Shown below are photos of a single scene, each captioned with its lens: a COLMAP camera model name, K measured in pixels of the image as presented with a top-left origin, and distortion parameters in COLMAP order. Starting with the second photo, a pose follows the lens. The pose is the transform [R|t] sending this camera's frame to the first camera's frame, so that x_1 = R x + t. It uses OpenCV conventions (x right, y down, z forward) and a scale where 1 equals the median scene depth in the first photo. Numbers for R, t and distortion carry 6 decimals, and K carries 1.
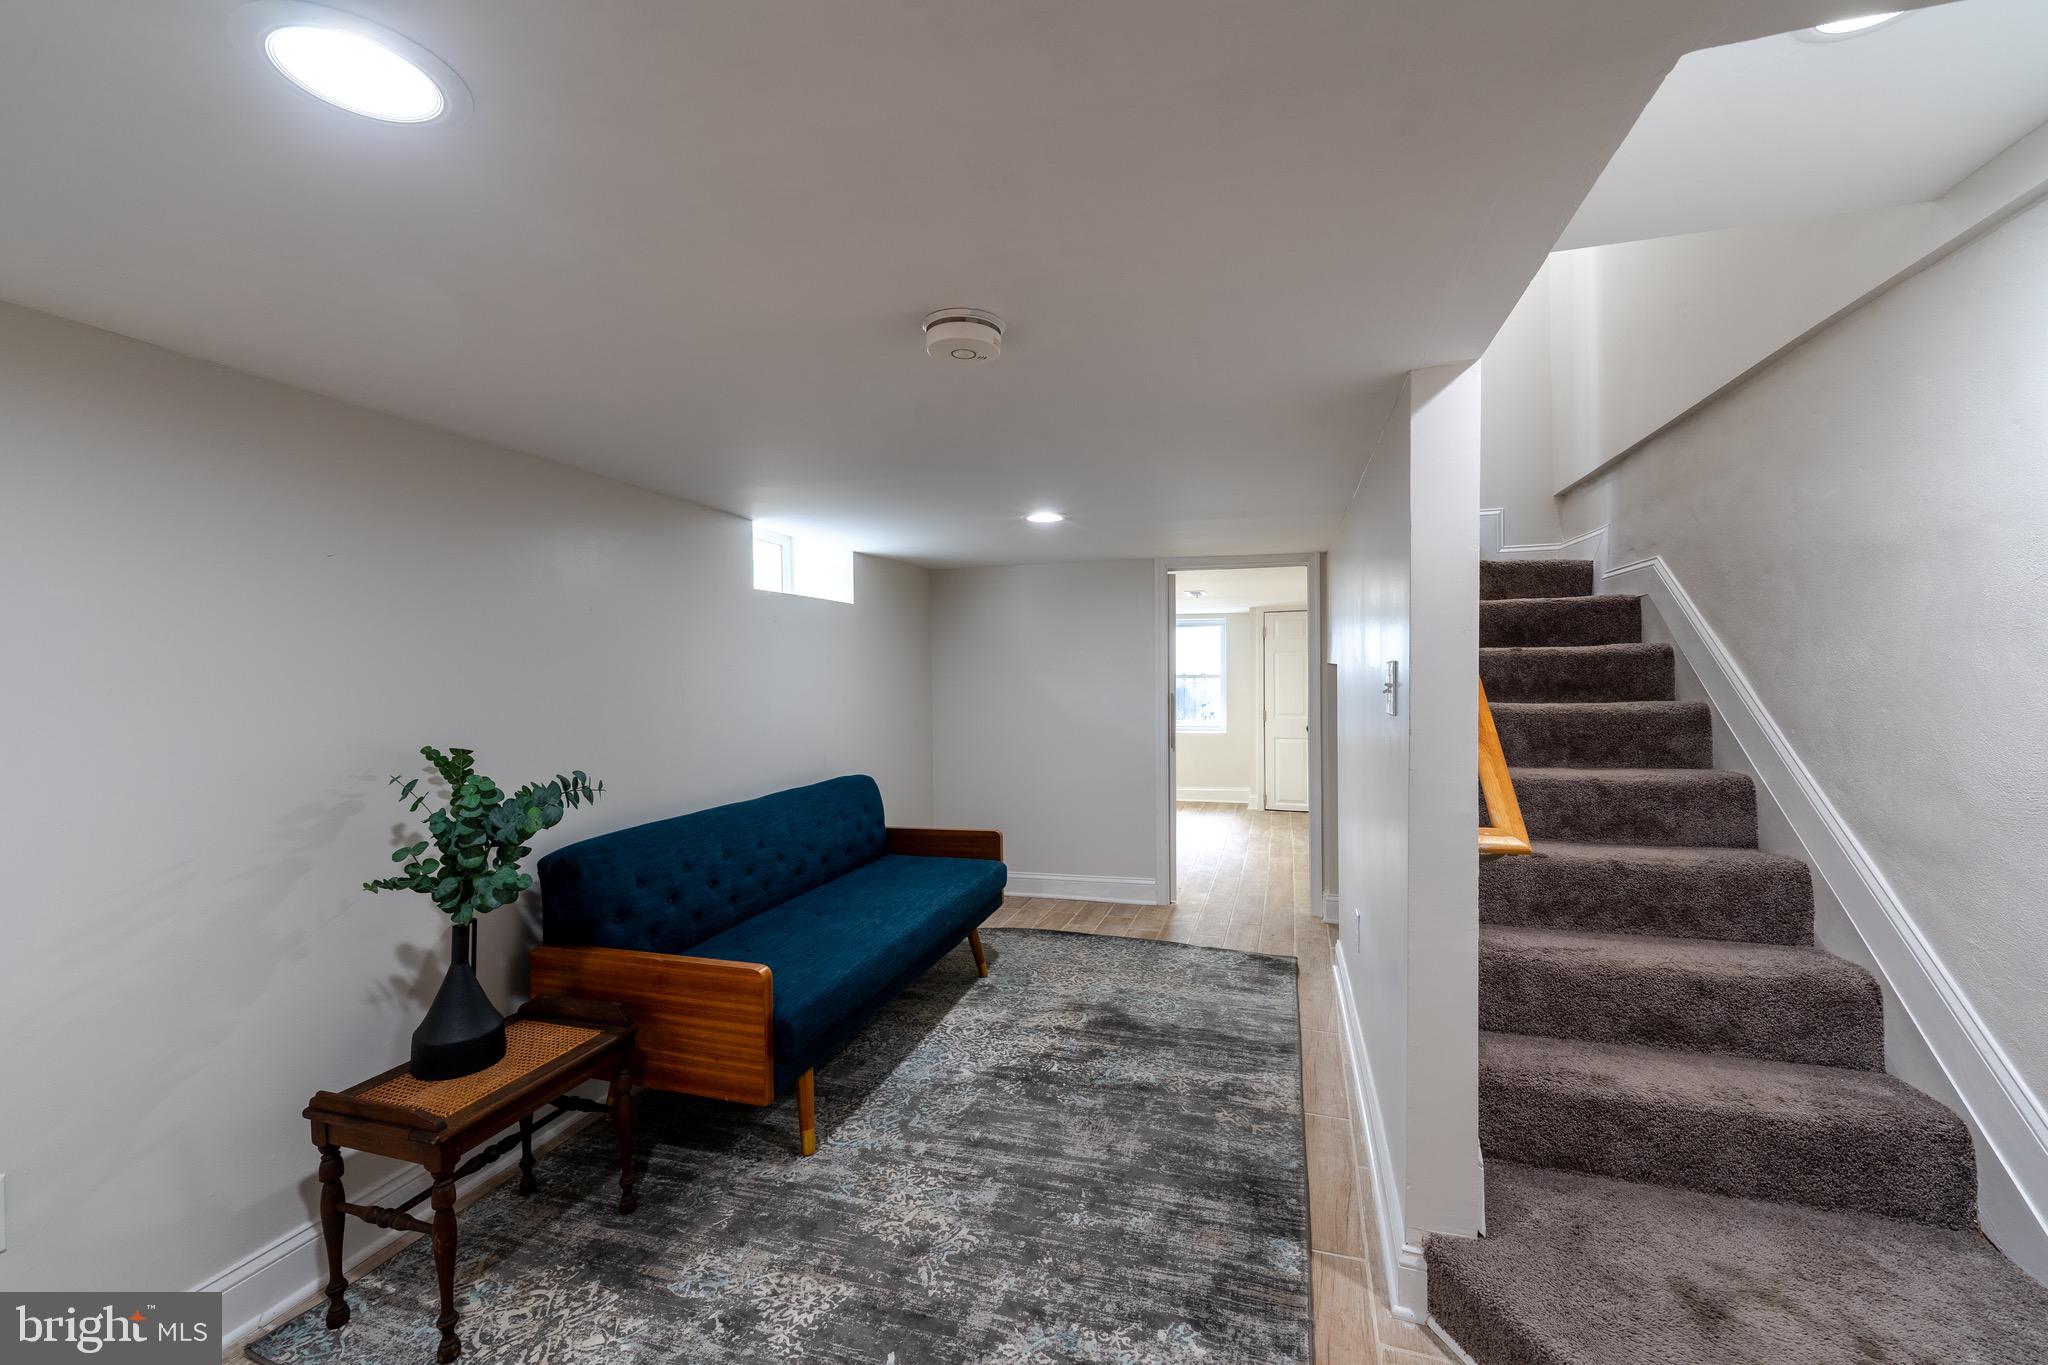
lens RADIAL K [[836.3, 0, 1027.3], [0, 836.3, 681.2], [0, 0, 1]] dist [-0.002540, 0.000032]
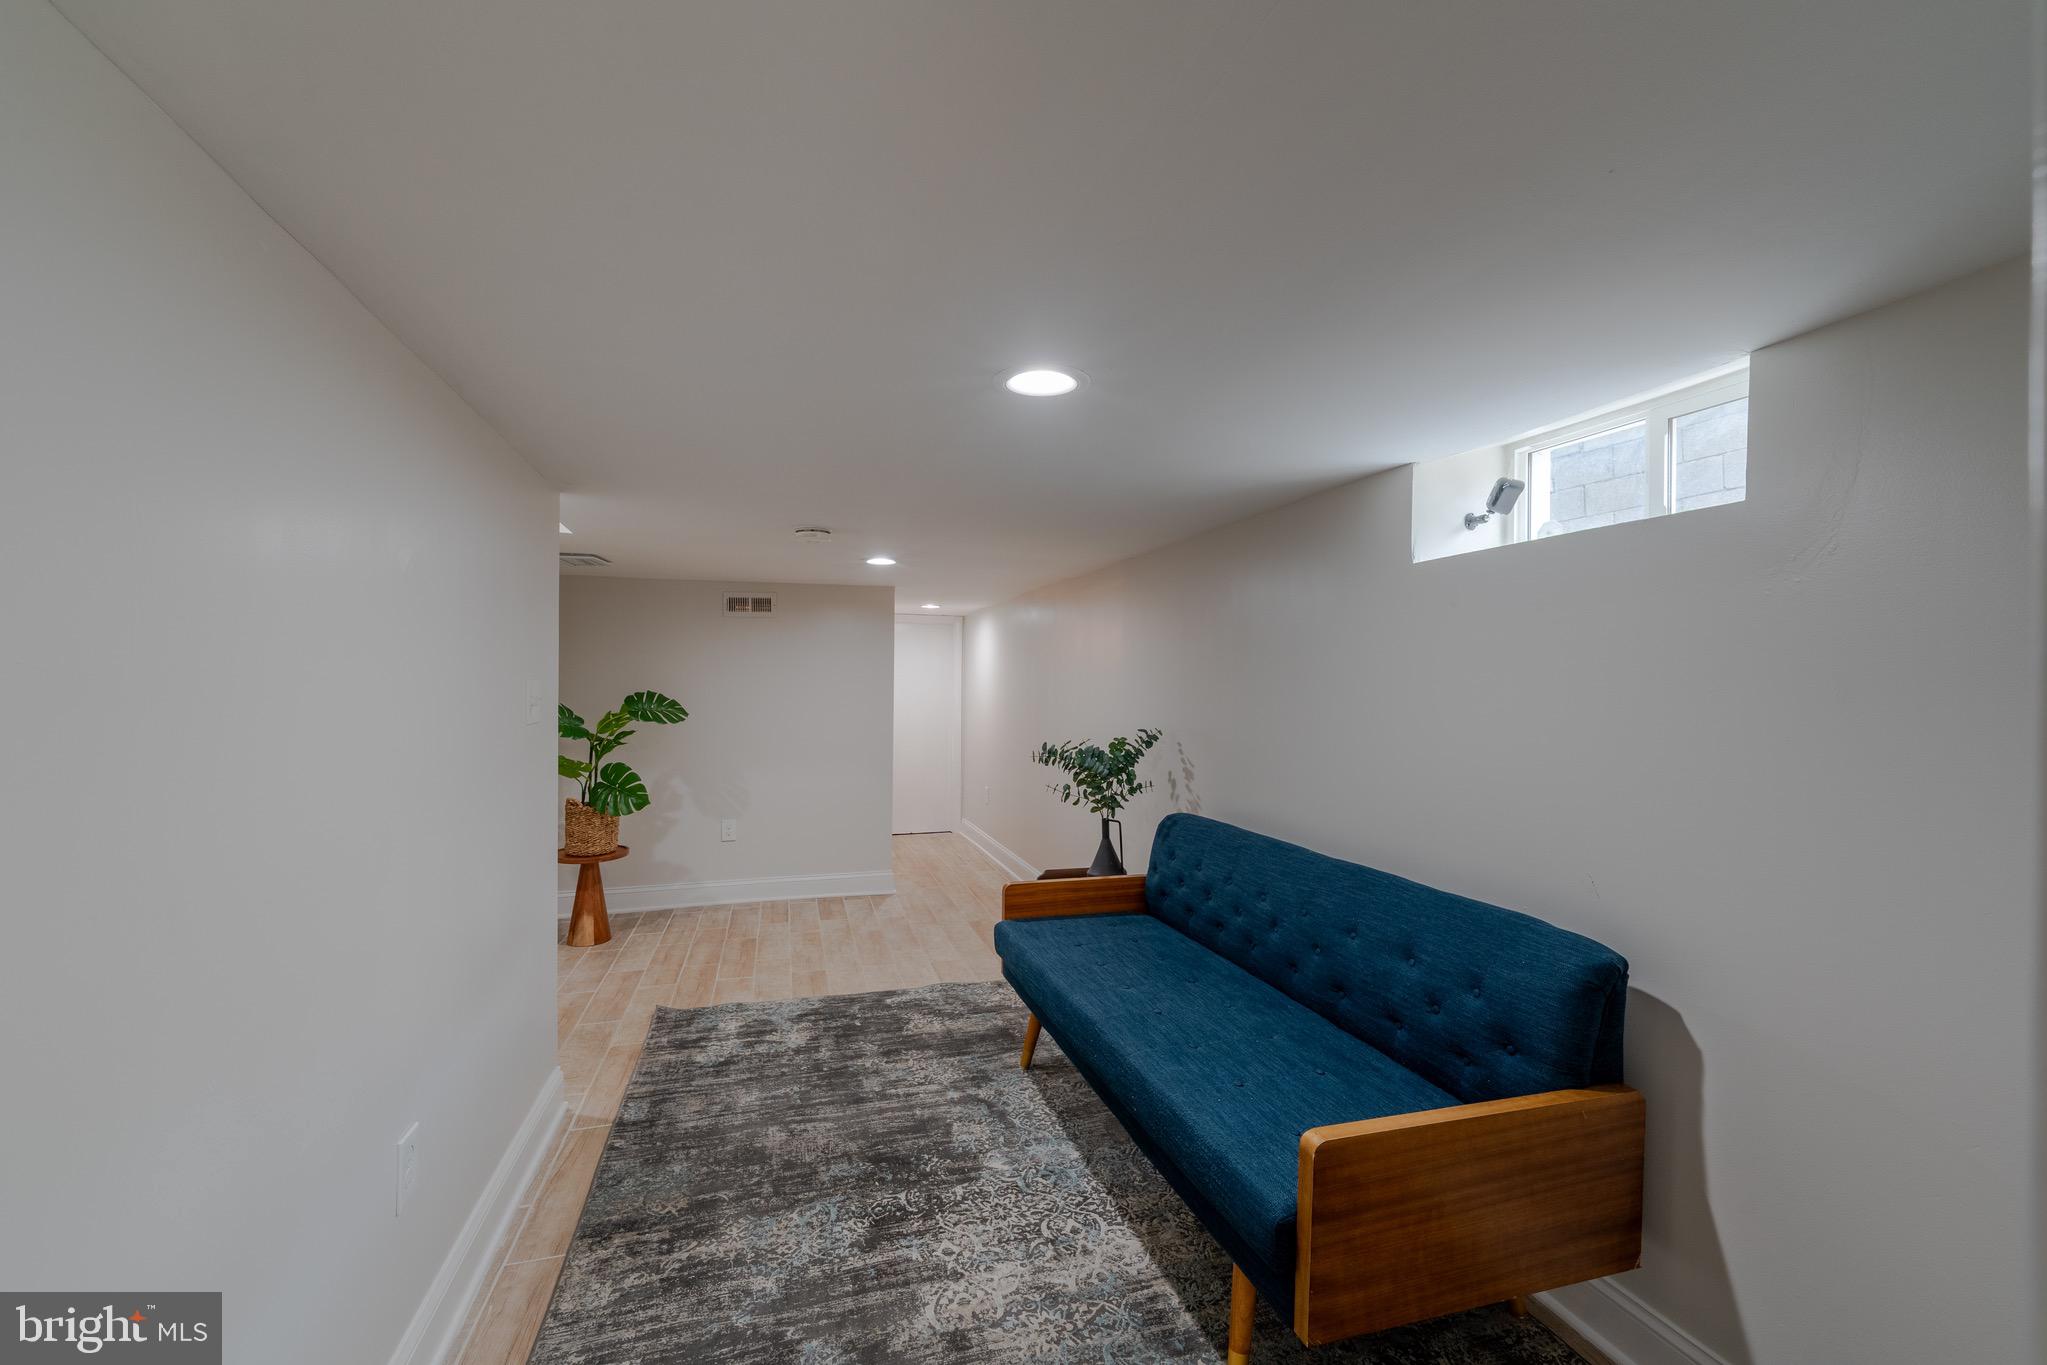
lens RADIAL K [[835.9, 0, 1030.4], [0, 835.9, 686.9], [0, 0, 1]] dist [-0.002540, 0.000032]
pose [[-0.827108, 0.004281, -0.562027, 0.444333], [-0.005125, 0.999872, 0.015158, -0.032374], [0.562020, 0.015418, -0.826980, 2.044684]]
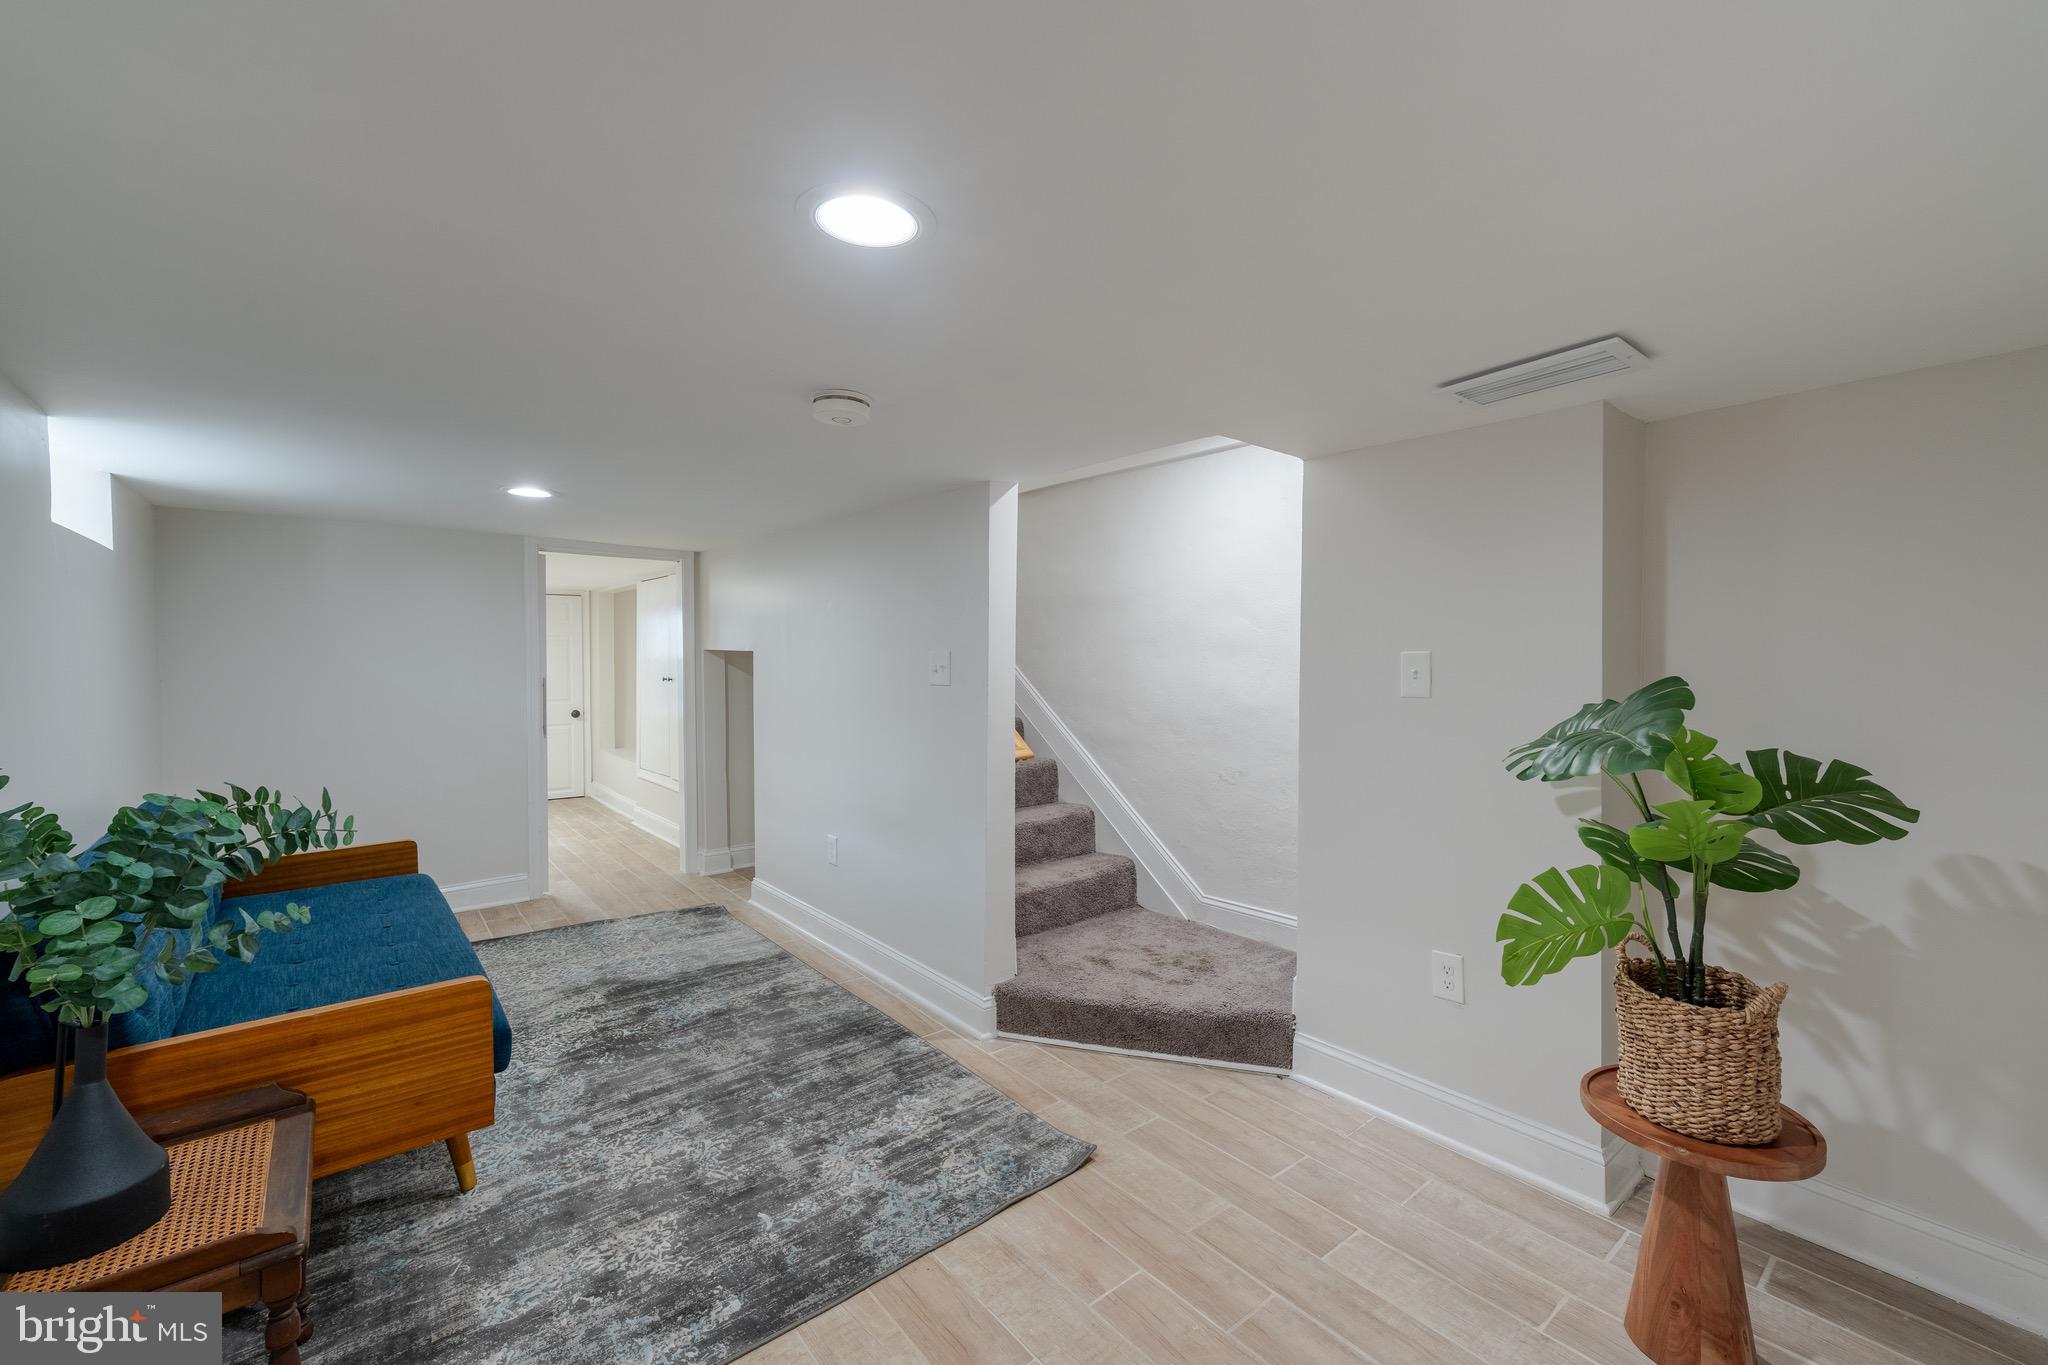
lens RADIAL K [[836.3, 0, 1032.6], [0, 836.3, 671.1], [0, 0, 1]] dist [-0.002540, 0.000032]
pose [[0.542152, -0.006136, 0.840258, -0.683440], [0.001476, 0.999979, 0.006350, 0.002695], [-0.840279, -0.002202, 0.542149, 0.001553]]
